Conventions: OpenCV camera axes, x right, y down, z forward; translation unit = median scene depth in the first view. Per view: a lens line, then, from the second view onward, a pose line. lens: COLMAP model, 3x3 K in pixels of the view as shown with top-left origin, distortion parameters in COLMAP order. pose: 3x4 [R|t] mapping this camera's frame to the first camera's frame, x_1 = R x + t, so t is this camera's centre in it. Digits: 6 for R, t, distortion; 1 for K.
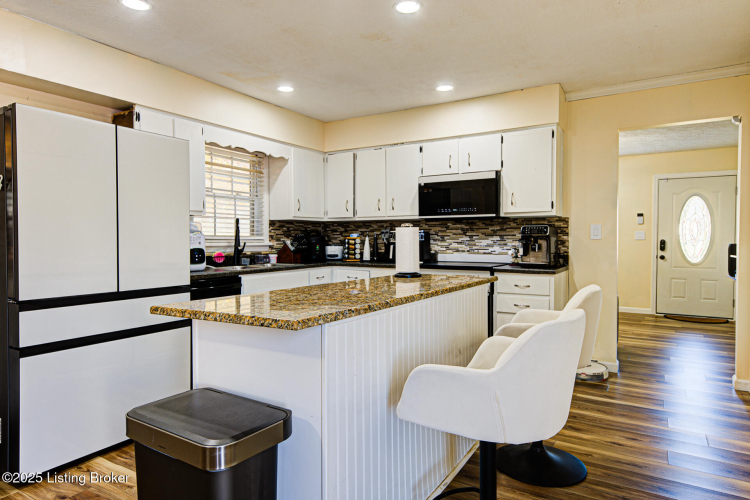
lens RADIAL K [[456.9, 0, 375.0], [0, 456.9, 250.0], [0, 0, 1]] dist [0.000895, -0.000038]
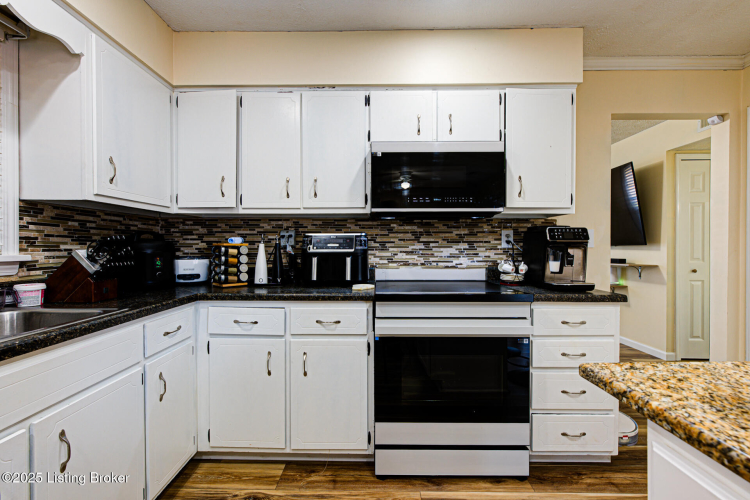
lens RADIAL K [[322.3, 0, 375.0], [0, 322.3, 250.0], [0, 0, 1]] dist [-0.001895, -0.000024]
pose [[0.862630, -0.002309, 0.505831, -0.103787], [0.010409, 0.999859, -0.013188, -0.013339], [-0.505729, 0.016641, 0.862532, 0.596724]]
